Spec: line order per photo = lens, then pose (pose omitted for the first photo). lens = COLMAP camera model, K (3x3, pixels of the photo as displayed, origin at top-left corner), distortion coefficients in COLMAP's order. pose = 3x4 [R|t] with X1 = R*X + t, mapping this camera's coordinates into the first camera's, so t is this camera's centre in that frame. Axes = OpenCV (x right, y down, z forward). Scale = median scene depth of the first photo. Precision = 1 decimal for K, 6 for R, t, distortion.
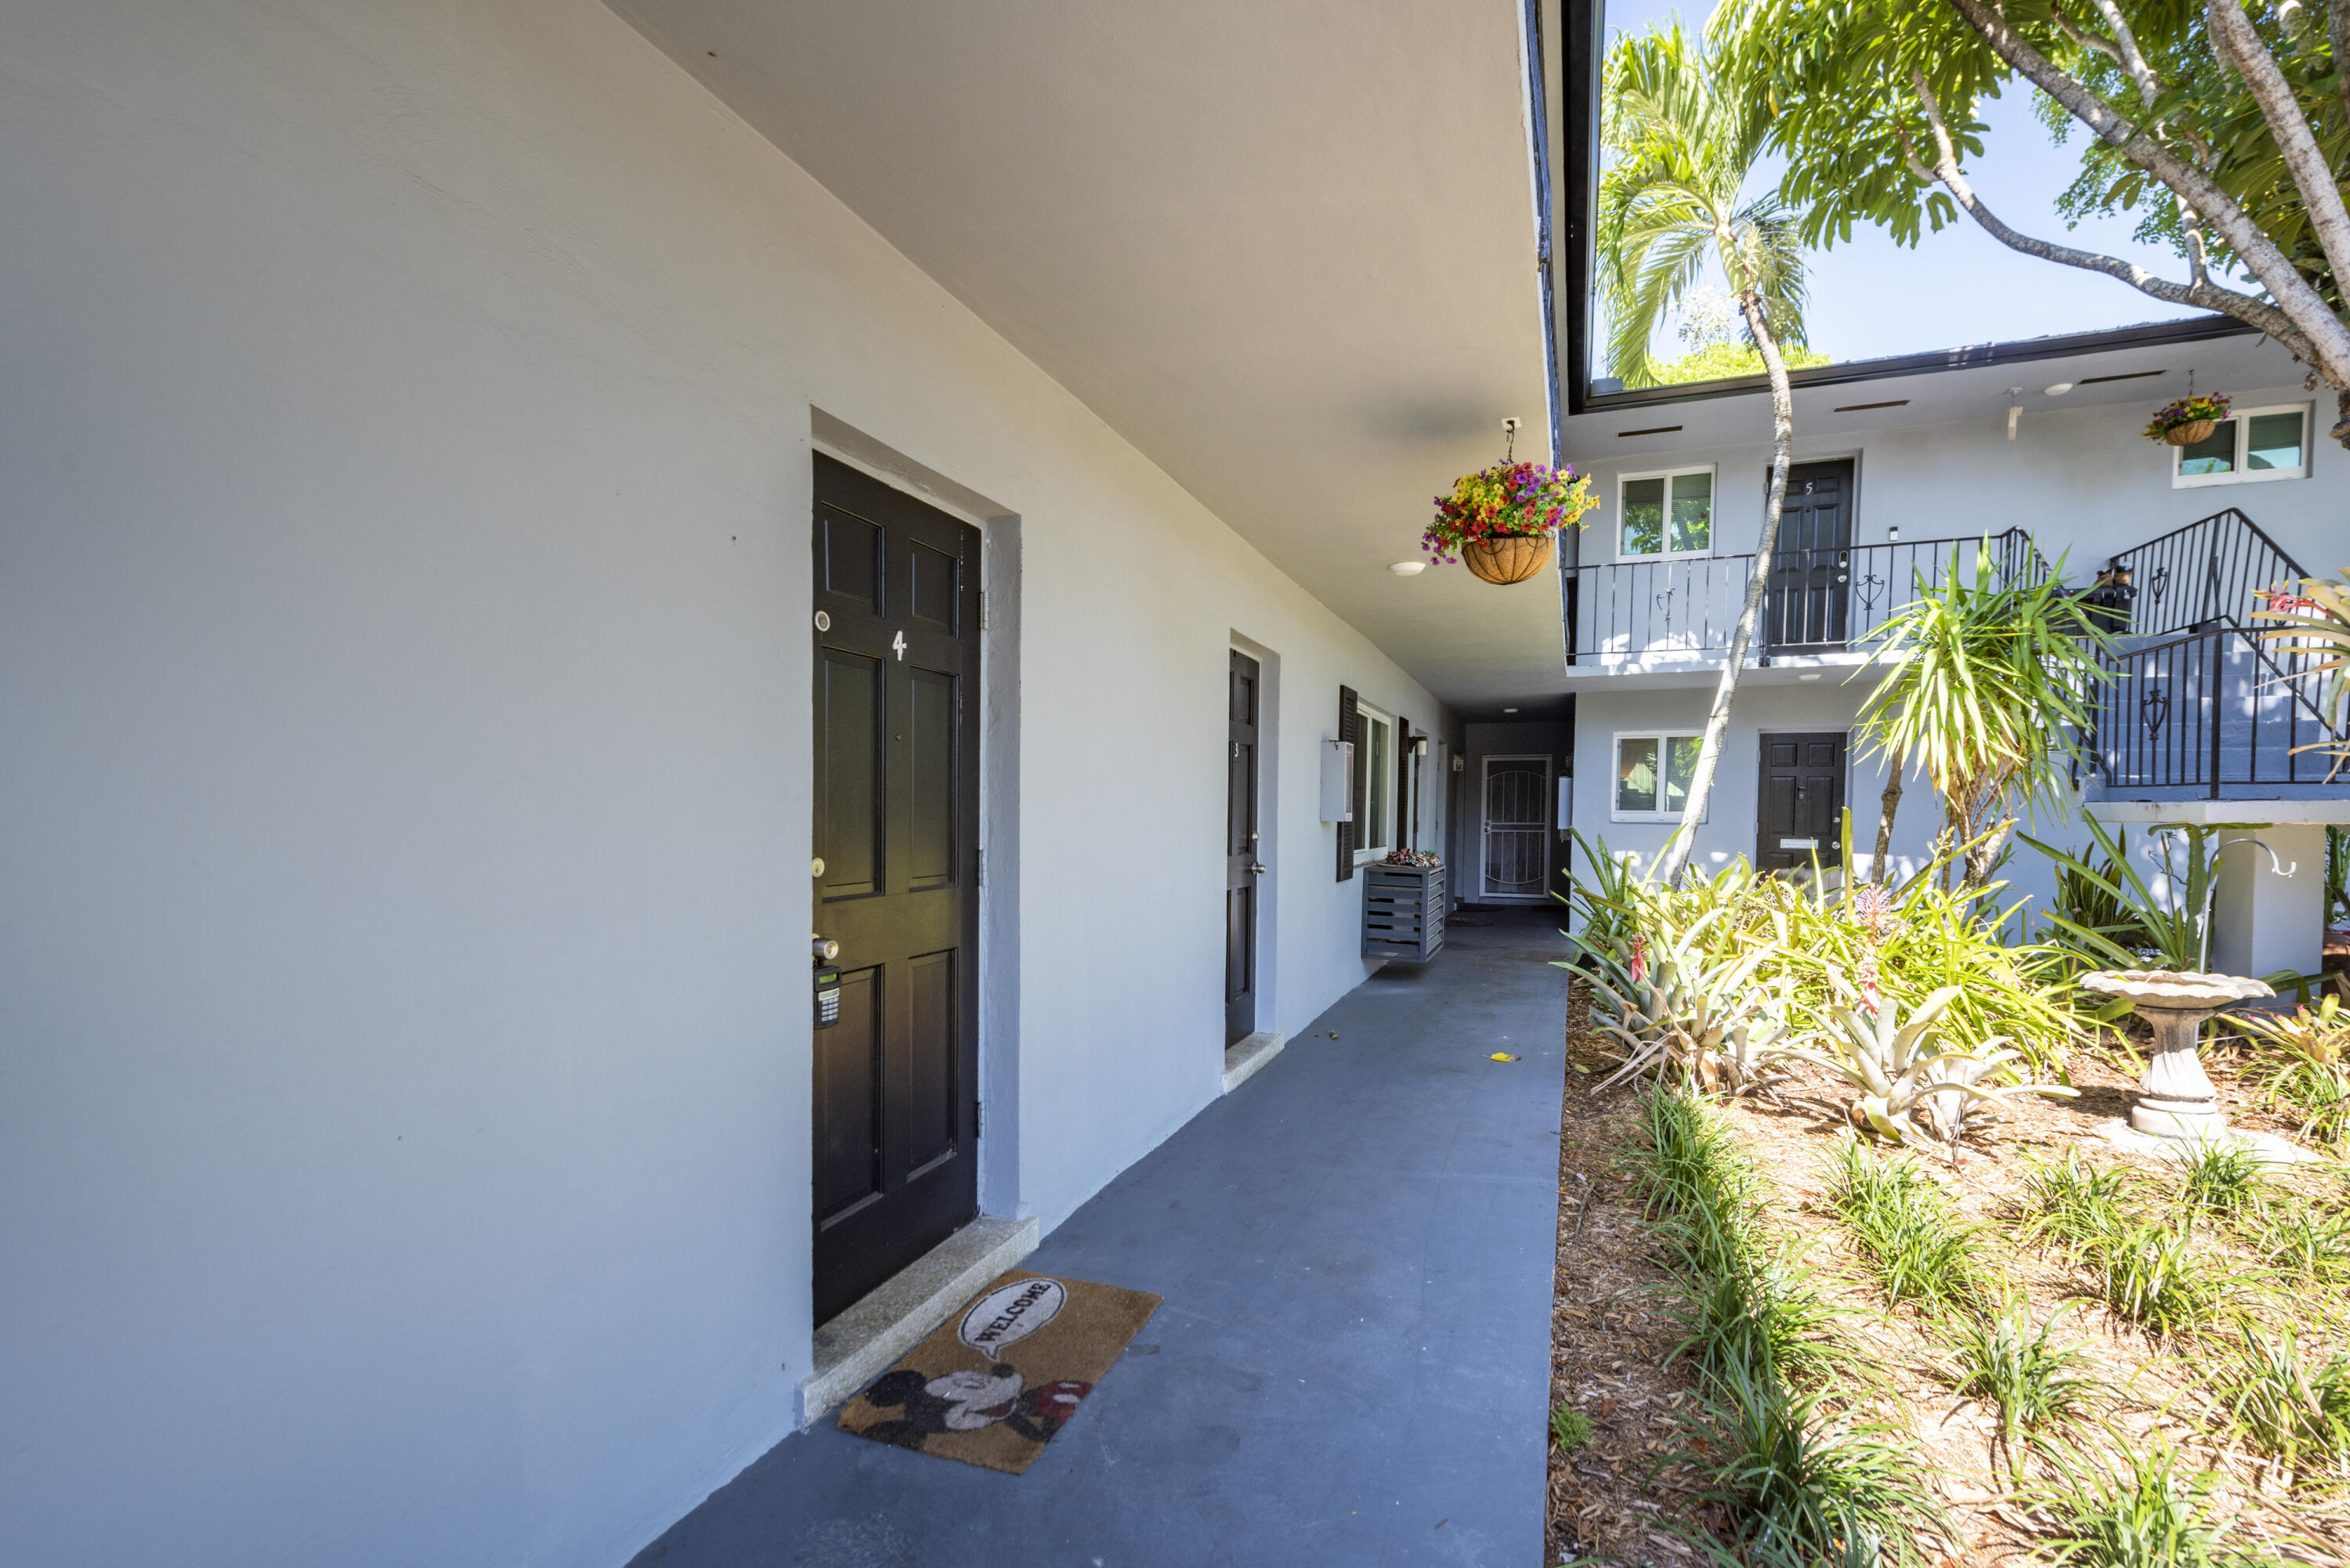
lens RADIAL K [[983.0, 0, 1175.0], [0, 983.0, 784.0], [0, 0, 1]] dist [0.000003, 0.000097]
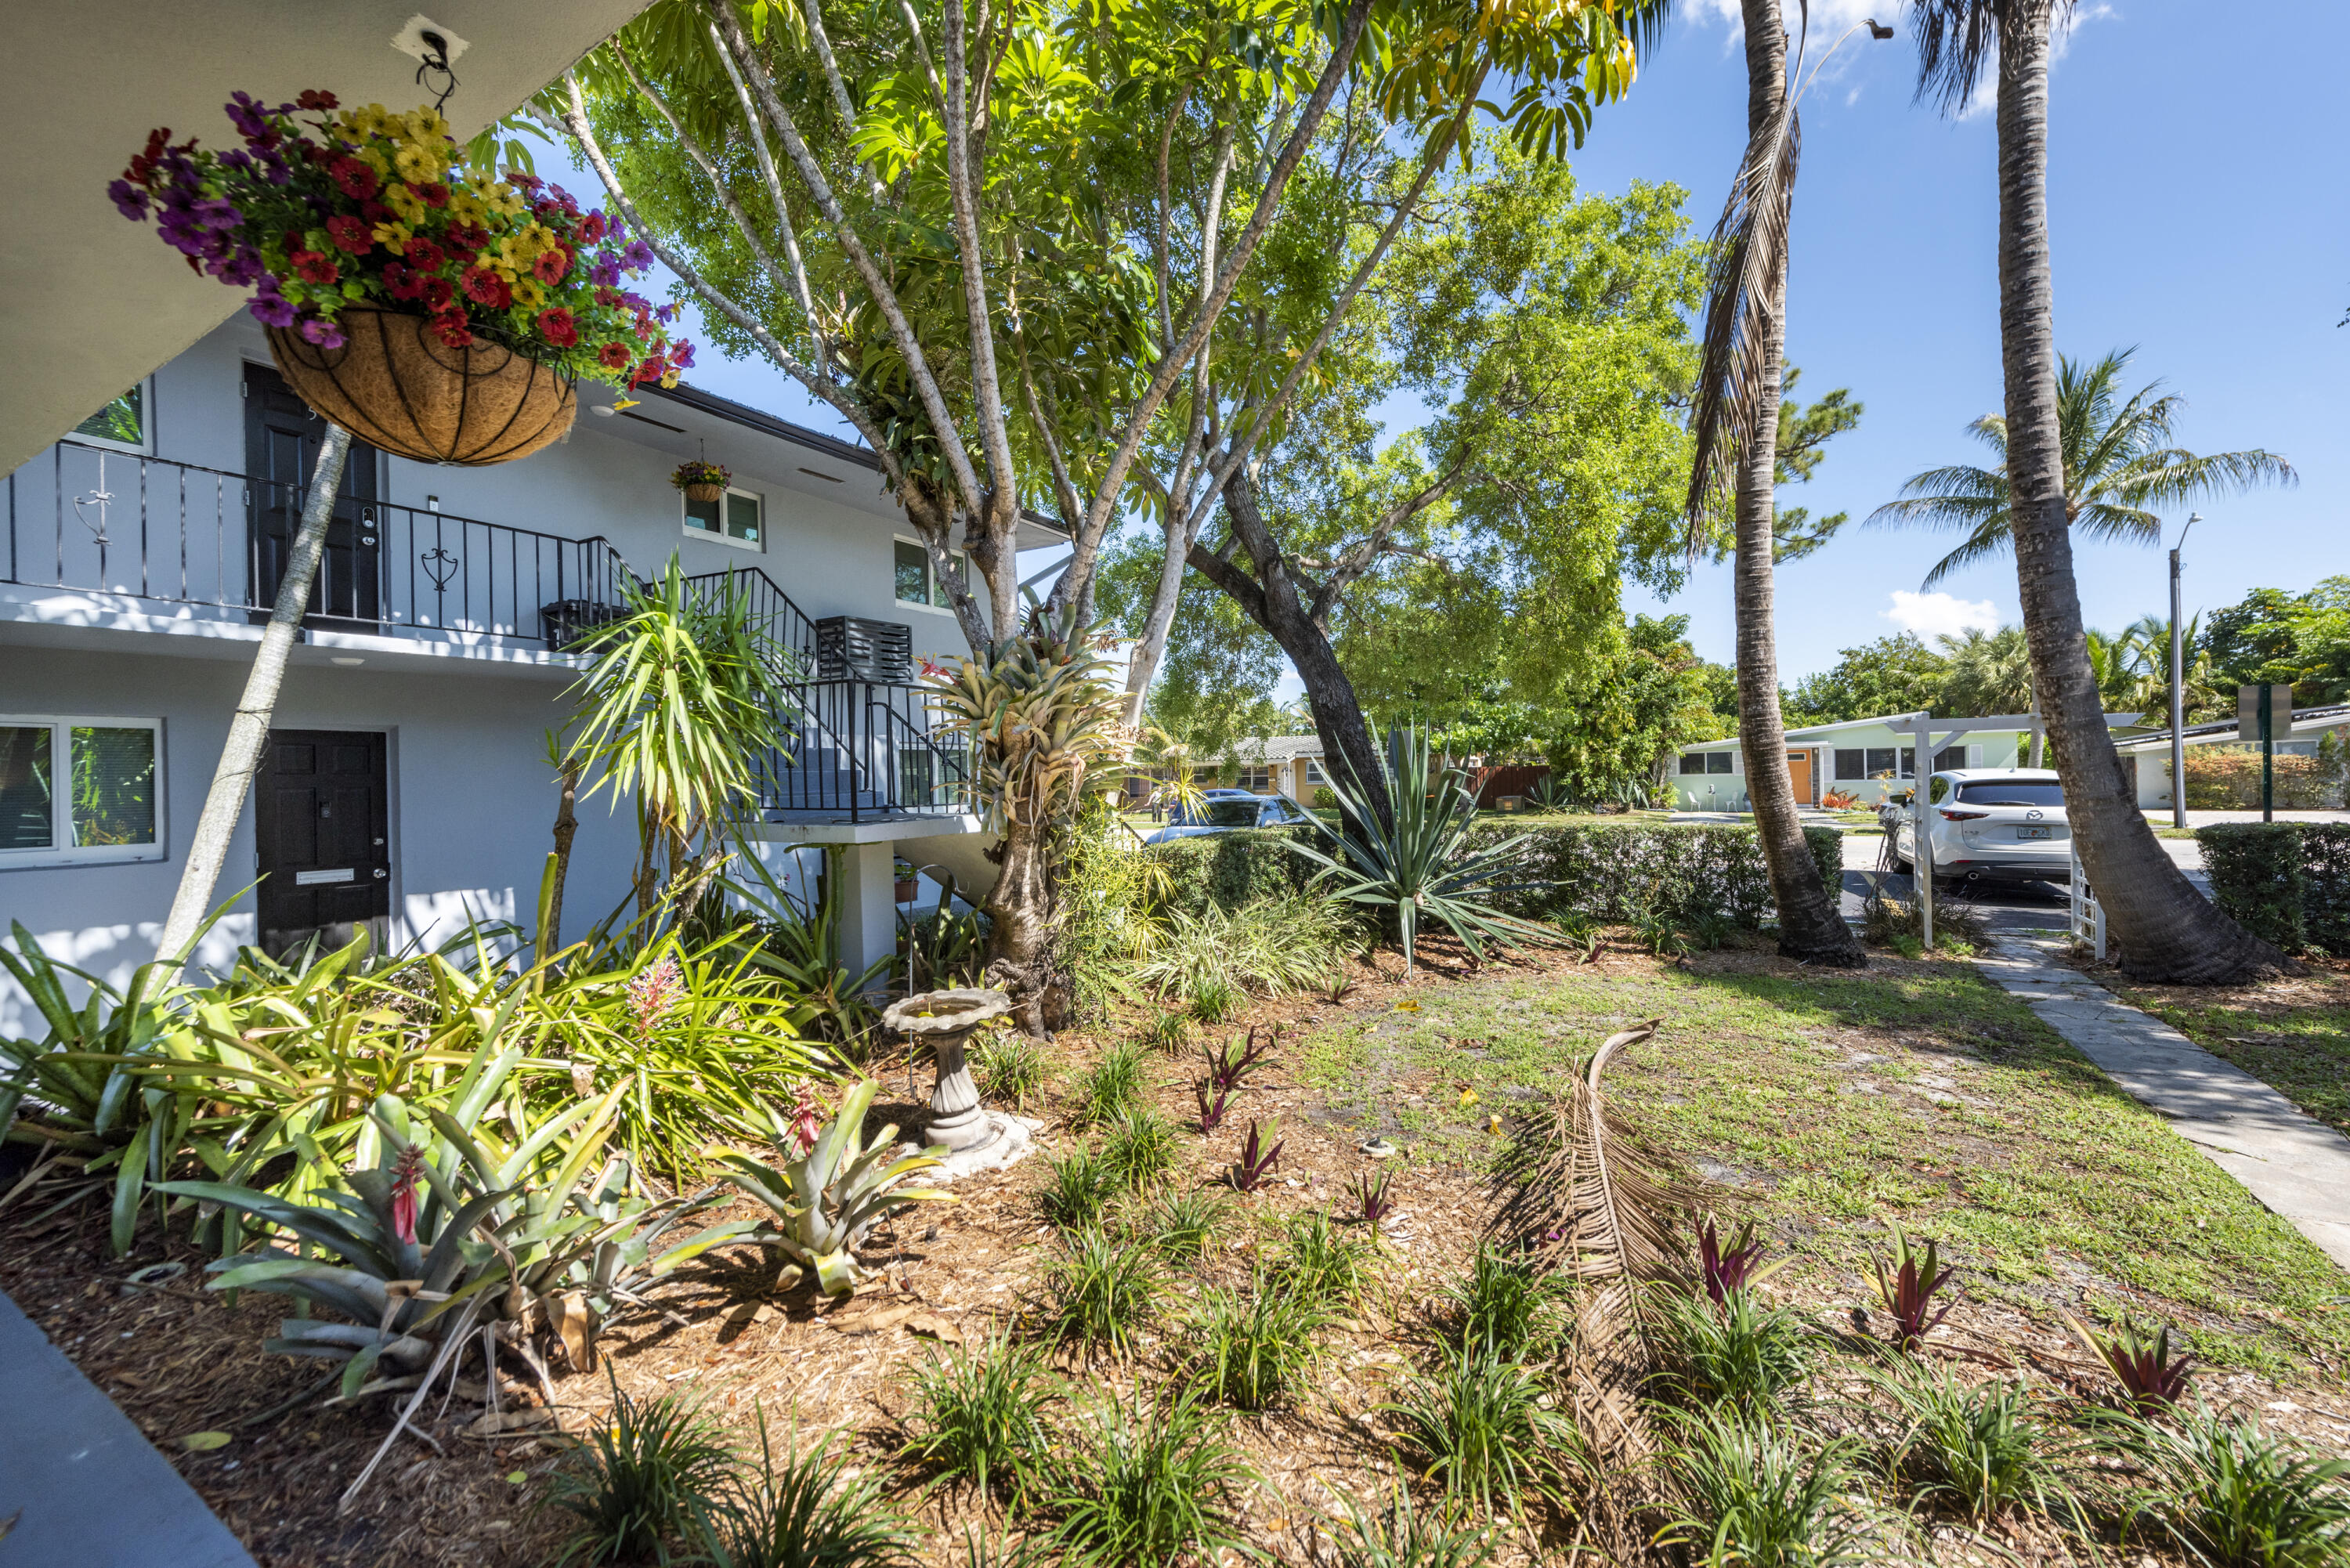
lens RADIAL K [[922.6, 0, 1175.0], [0, 922.6, 784.0], [0, 0, 1]] dist [0.024013, 0.000014]
pose [[0.142955, -0.023065, 0.989460, 0.006562], [-0.003764, 0.999709, 0.023848, -0.037634], [-0.989722, -0.007134, 0.142826, 0.289036]]
